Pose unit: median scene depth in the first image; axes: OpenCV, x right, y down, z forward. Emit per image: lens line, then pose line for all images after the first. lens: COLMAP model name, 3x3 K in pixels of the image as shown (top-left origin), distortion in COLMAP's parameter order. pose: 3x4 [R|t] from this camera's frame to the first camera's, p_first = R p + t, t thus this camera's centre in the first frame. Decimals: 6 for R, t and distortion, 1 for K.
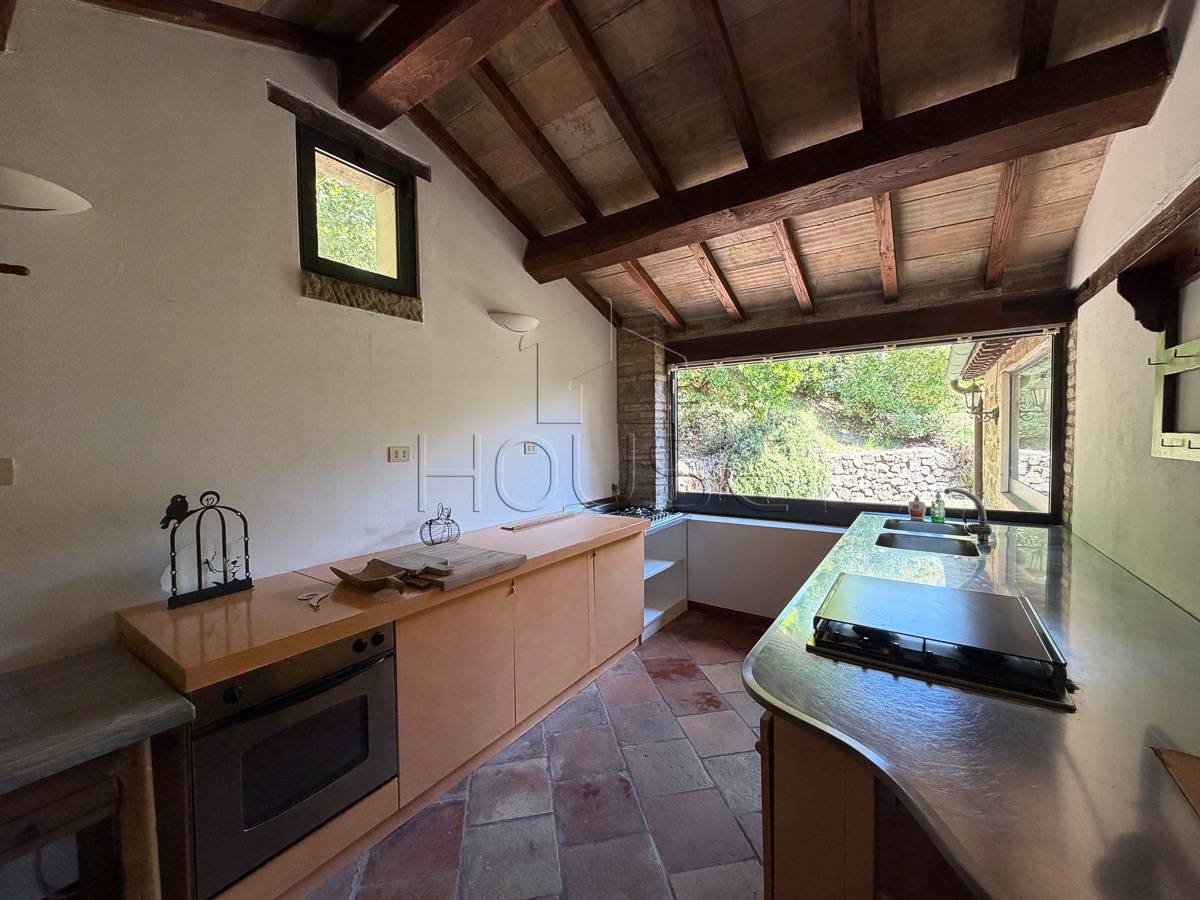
lens RADIAL K [[478.6, 0, 596.6], [0, 478.6, 452.3], [0, 0, 1]] dist [0.000833, -0.000046]
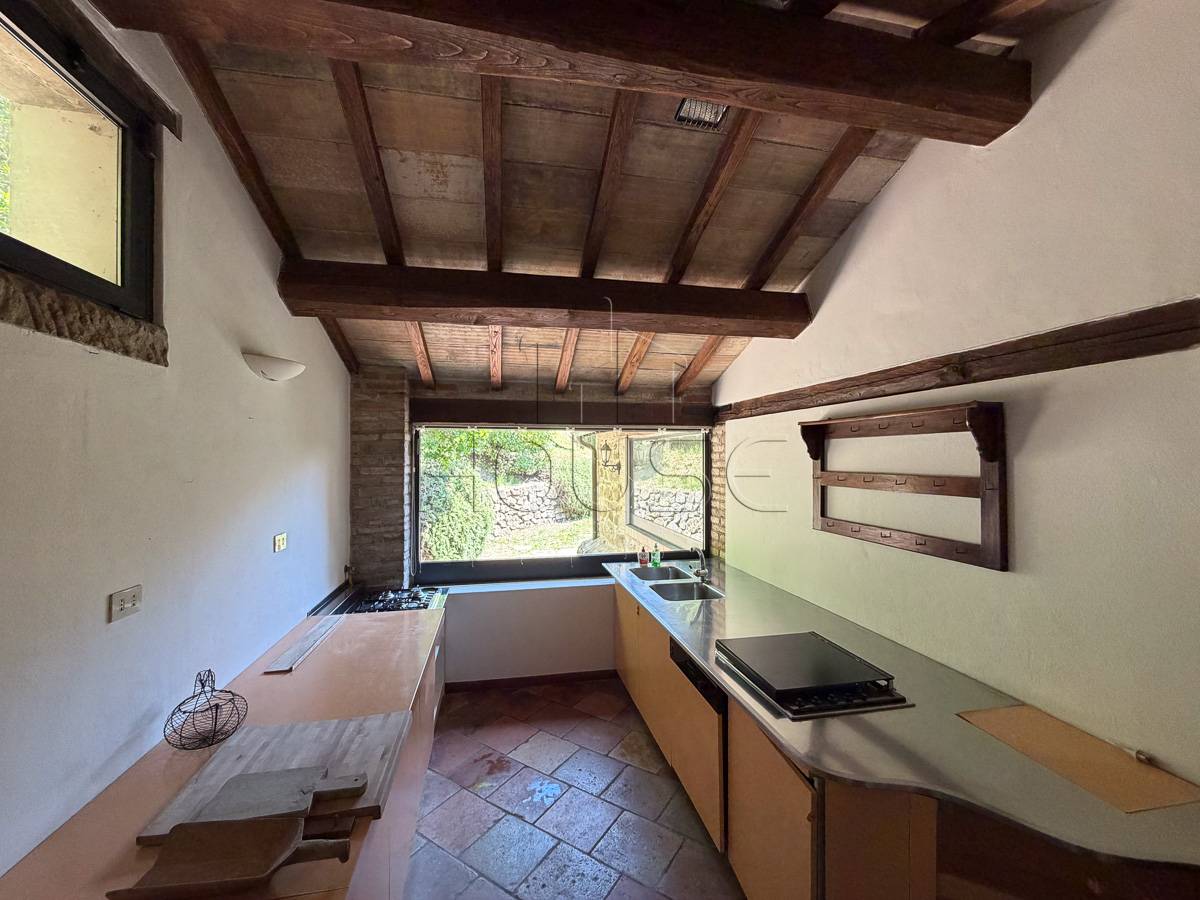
lens RADIAL K [[478.6, 0, 596.5], [0, 478.6, 451.5], [0, 0, 1]] dist [0.000833, -0.000046]
pose [[0.689267, 0.020362, 0.724221, -0.369804], [0.018512, 0.998784, -0.045701, -0.113467], [-0.724271, 0.044907, 0.688052, 0.184416]]
